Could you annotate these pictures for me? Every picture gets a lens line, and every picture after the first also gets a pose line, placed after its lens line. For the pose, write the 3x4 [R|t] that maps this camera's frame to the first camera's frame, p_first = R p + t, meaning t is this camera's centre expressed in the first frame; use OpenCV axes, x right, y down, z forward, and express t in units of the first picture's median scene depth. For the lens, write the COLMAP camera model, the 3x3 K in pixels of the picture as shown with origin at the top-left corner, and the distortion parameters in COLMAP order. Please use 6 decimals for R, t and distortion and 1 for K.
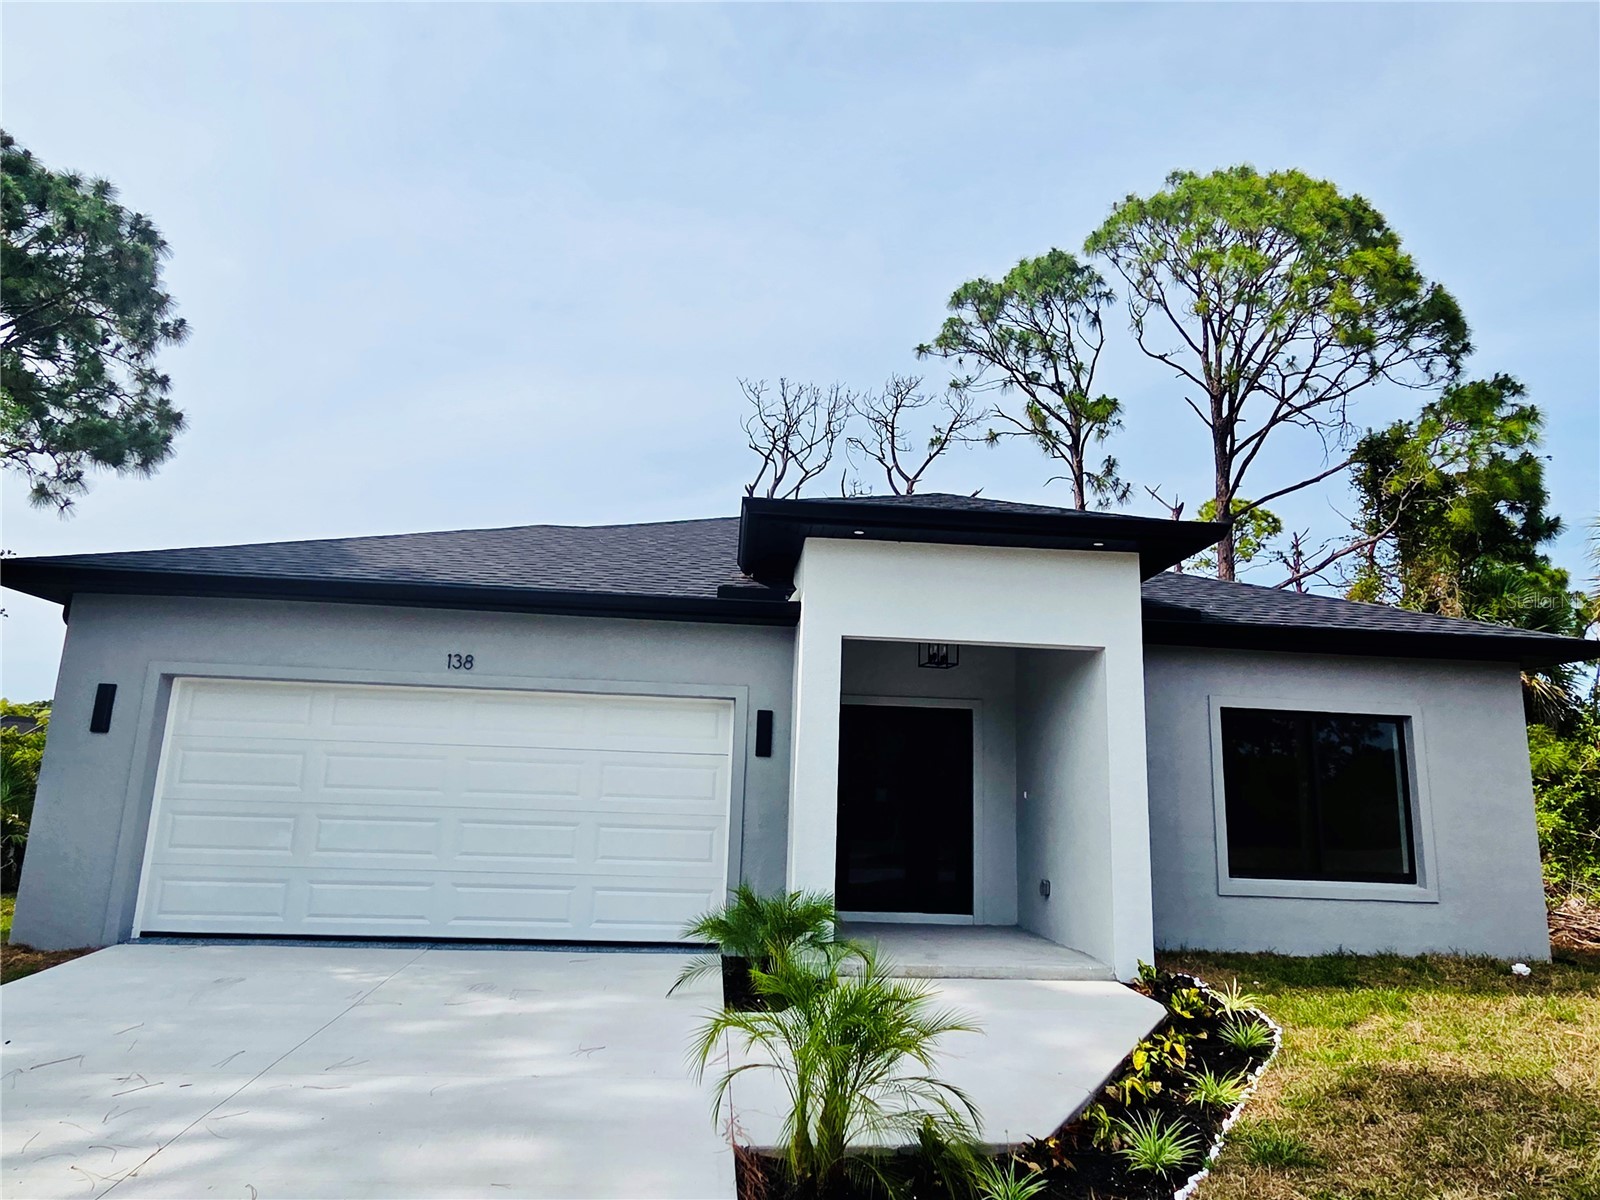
lens RADIAL K [[1032.8, 0, 802.9], [0, 1032.8, 582.8], [0, 0, 1]] dist [0.006102, 0.000966]
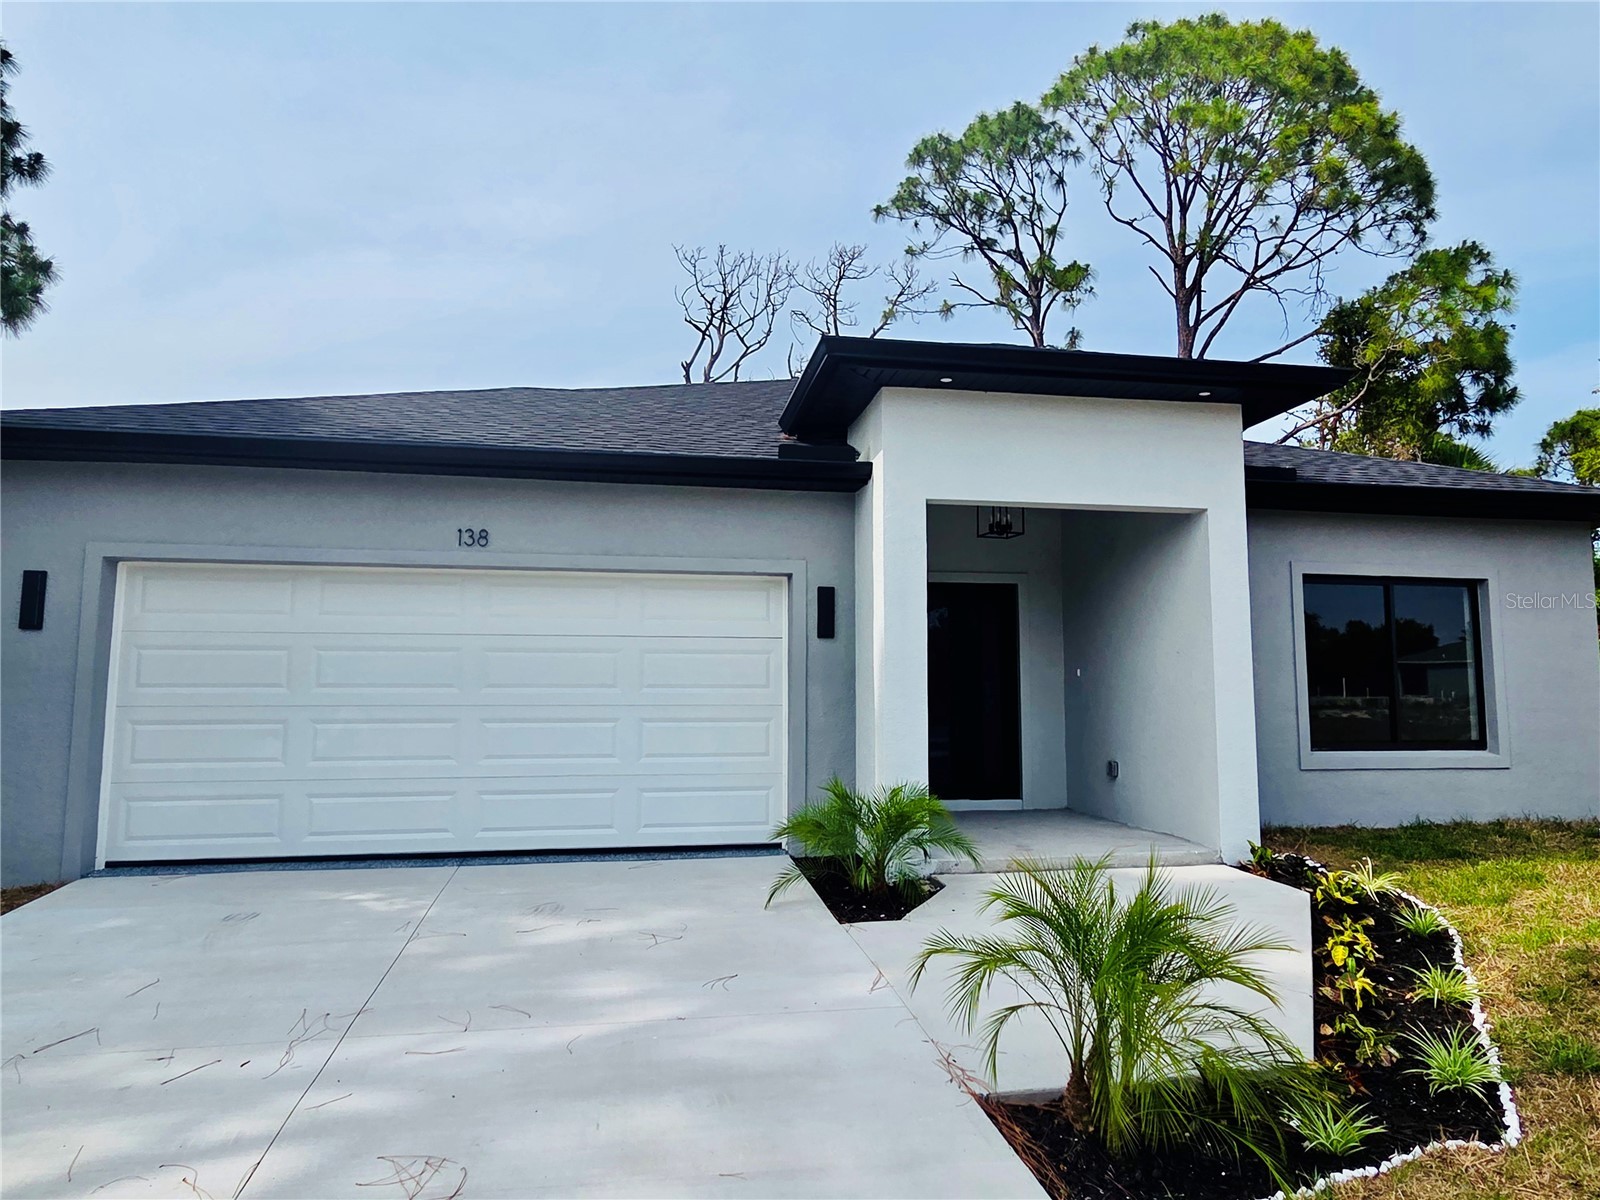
lens RADIAL K [[1032.8, 0, 812.1], [0, 1032.8, 585.8], [0, 0, 1]] dist [0.006102, 0.000966]
pose [[0.994758, -0.021600, 0.099949, -0.130090], [0.010550, 0.993899, 0.109788, 0.023681], [-0.101711, -0.108158, 0.988917, 0.117295]]
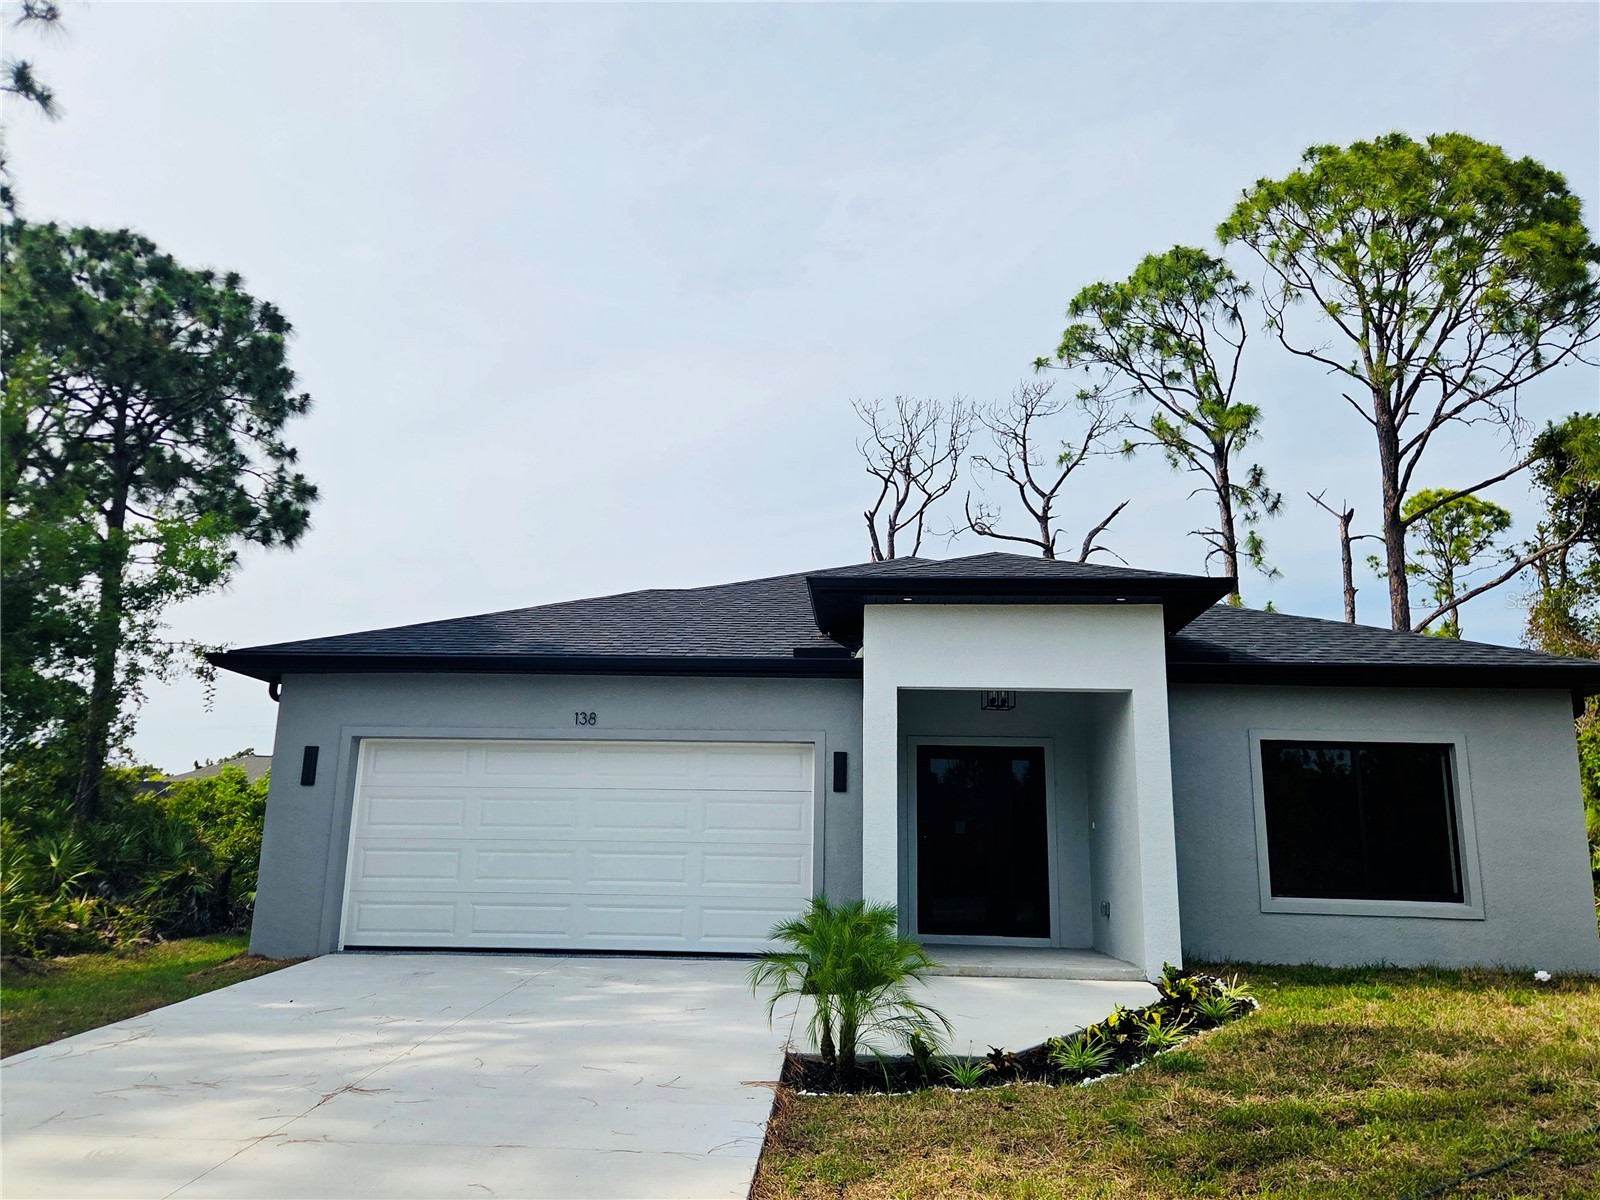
lens RADIAL K [[1212.7, 0, 792.4], [0, 1212.7, 594.1], [0, 0, 1]] dist [0.075606, -0.057897]
pose [[0.989429, -0.044733, -0.137948, 0.100938], [0.043564, 0.998985, -0.011482, -0.038848], [0.138322, 0.005351, 0.990373, -0.342118]]
